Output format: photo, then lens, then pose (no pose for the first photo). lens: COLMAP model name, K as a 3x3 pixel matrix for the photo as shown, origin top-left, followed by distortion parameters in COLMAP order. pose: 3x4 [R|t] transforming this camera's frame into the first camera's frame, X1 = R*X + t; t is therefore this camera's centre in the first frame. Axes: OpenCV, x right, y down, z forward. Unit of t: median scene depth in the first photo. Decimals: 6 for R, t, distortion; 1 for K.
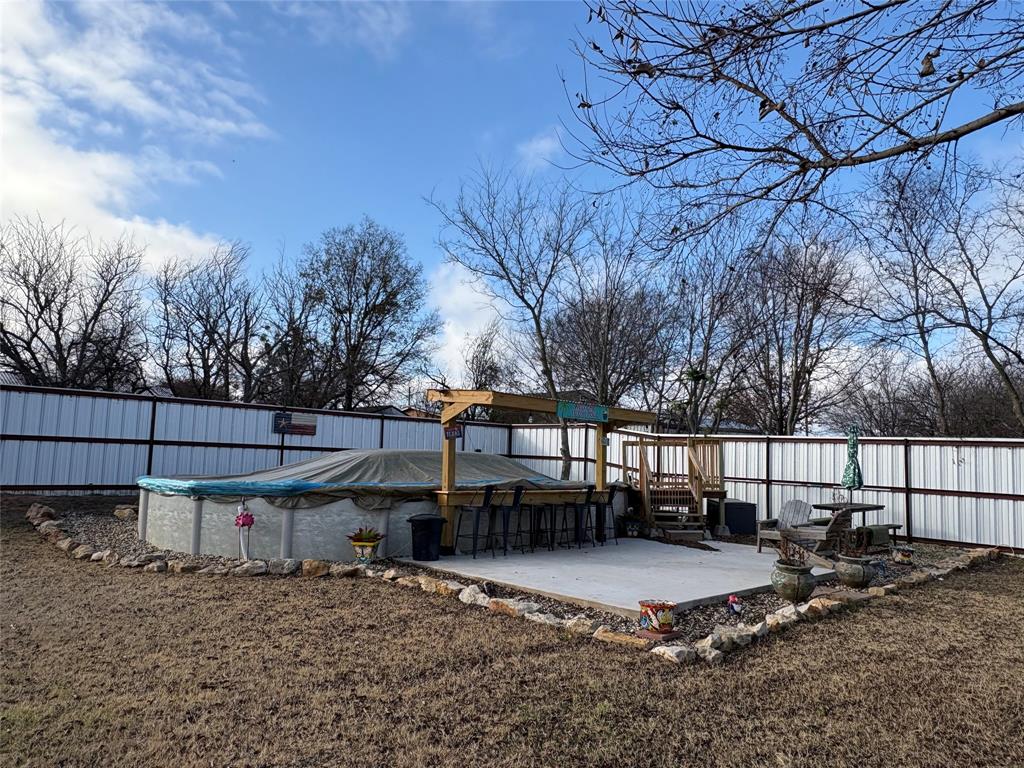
lens RADIAL K [[690.8, 0, 512.3], [0, 690.8, 388.9], [0, 0, 1]] dist [0.000843, 0.000470]
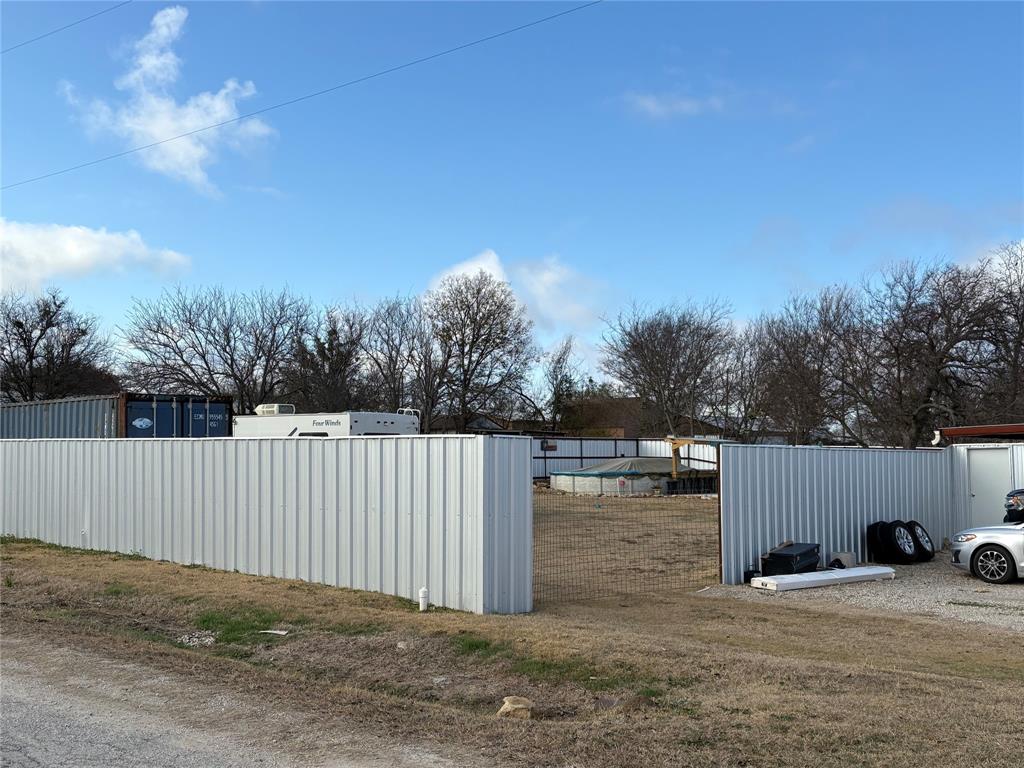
lens RADIAL K [[1108.8, 0, 511.8], [0, 1108.8, 386.3], [0, 0, 1]] dist [0.001983, 0.000000]
pose [[0.995313, -0.024961, 0.093429, -0.718660], [0.020021, 0.998370, 0.053445, -0.295066], [-0.094610, -0.051324, 0.994191, -2.182377]]
